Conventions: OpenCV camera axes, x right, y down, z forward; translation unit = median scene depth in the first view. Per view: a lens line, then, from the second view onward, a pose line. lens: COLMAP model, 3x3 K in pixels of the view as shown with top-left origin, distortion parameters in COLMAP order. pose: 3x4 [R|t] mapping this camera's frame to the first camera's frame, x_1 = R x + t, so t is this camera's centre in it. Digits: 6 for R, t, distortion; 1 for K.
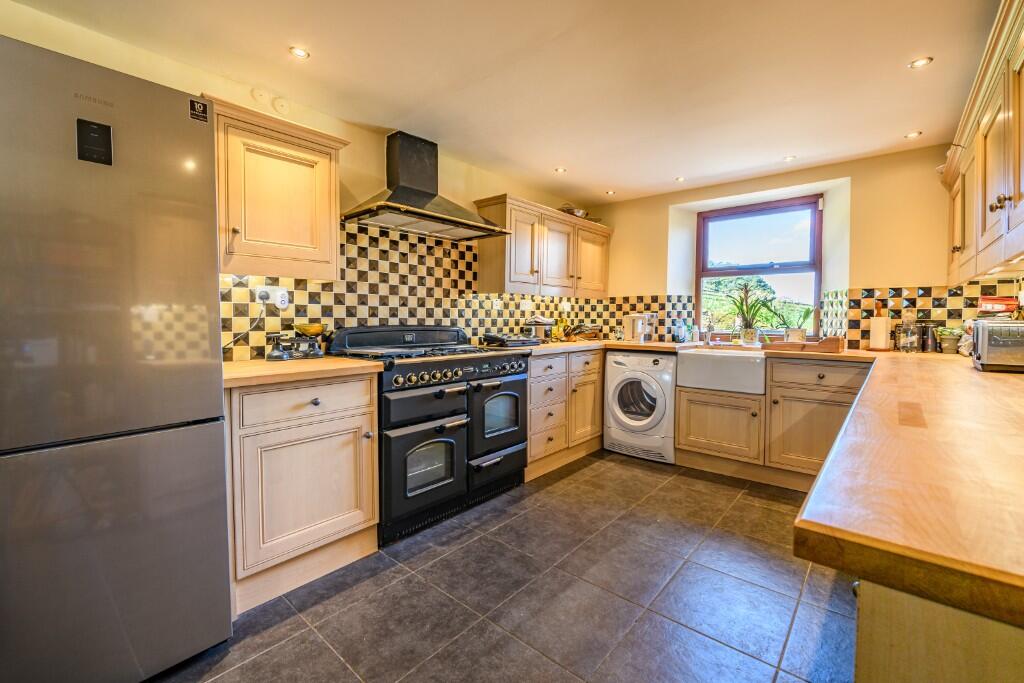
lens RADIAL K [[435.8, 0, 513.4], [0, 435.8, 331.4], [0, 0, 1]] dist [-0.000748, 0.000166]
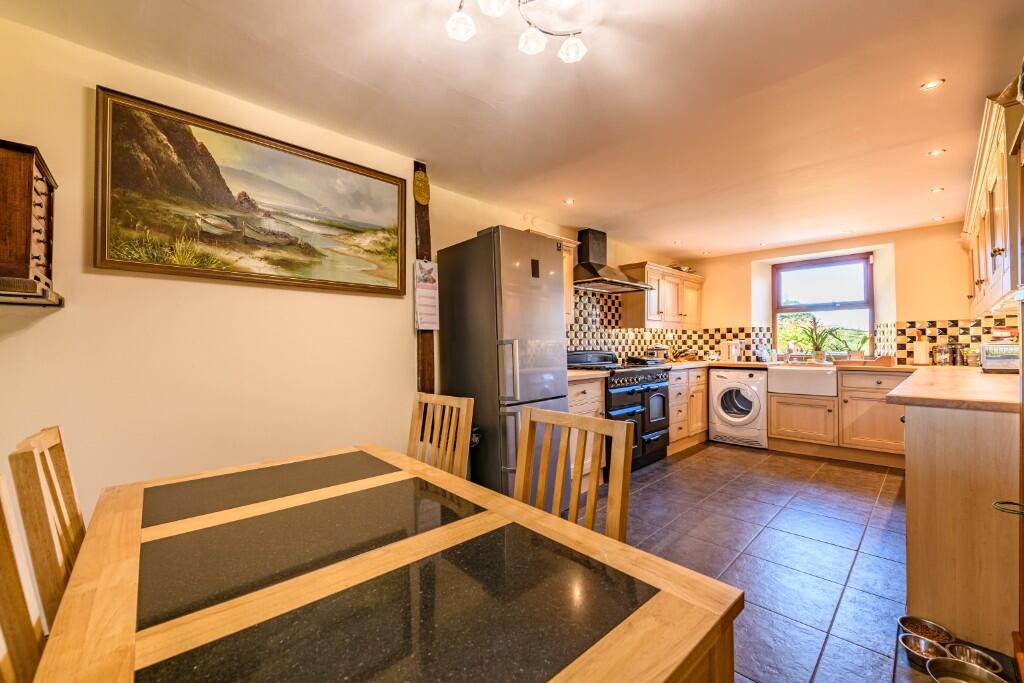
lens RADIAL K [[414.6, 0, 512.0], [0, 414.6, 341.5], [0, 0, 1]] dist [-0.009618, -0.000415]
pose [[0.995350, -0.011595, -0.095628, -0.317625], [0.007603, 0.999089, -0.041999, 0.011587], [0.096028, 0.041077, 0.994531, -0.408844]]
